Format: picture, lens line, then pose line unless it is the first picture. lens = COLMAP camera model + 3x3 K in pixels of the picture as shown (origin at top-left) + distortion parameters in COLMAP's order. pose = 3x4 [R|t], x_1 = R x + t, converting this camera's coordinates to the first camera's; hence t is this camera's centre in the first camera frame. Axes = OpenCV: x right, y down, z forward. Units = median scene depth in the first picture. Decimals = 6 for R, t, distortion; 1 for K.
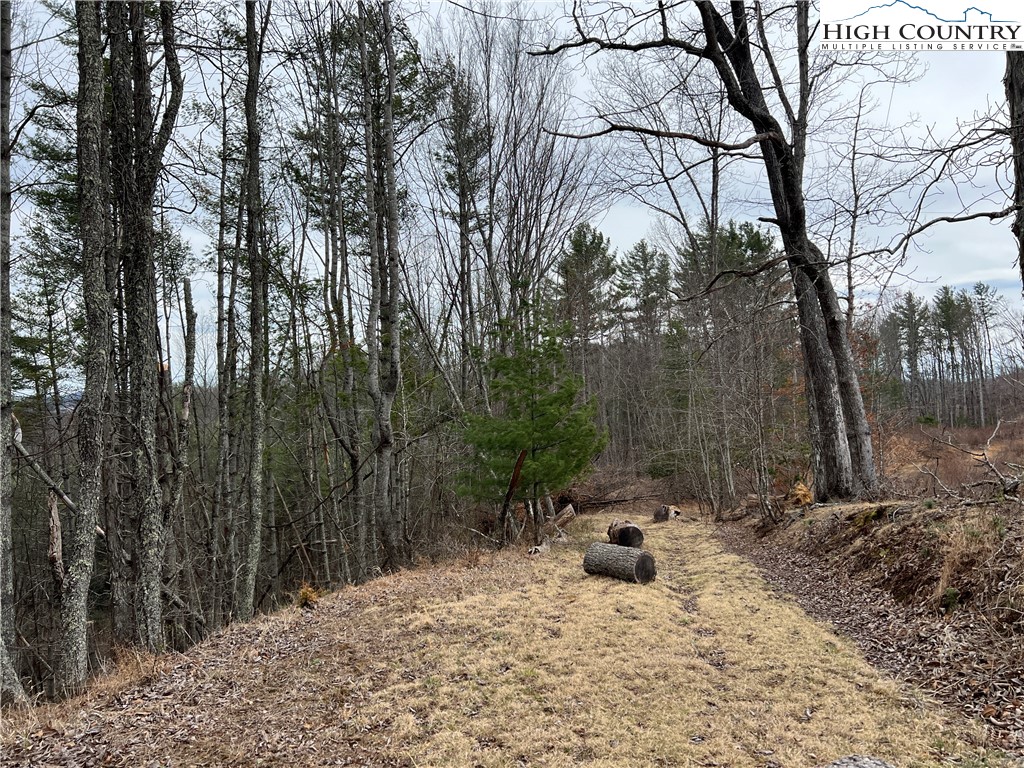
lens RADIAL K [[754.4, 0, 517.9], [0, 754.4, 393.5], [0, 0, 1]] dist [0.048568, -0.055539]
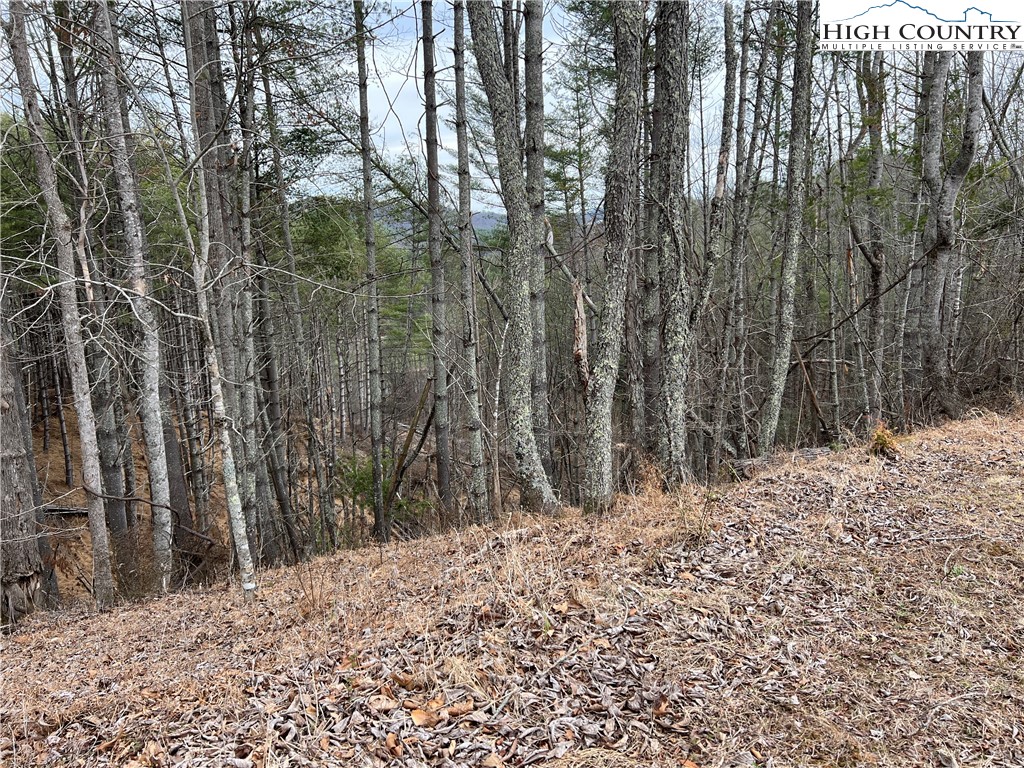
lens RADIAL K [[754.4, 0, 517.9], [0, 754.4, 393.5], [0, 0, 1]] dist [0.048568, -0.055539]
pose [[0.812094, 0.120991, -0.570845, -0.154750], [0.020715, 0.971674, 0.235417, 0.049443], [0.583159, -0.203006, 0.786584, 0.250877]]
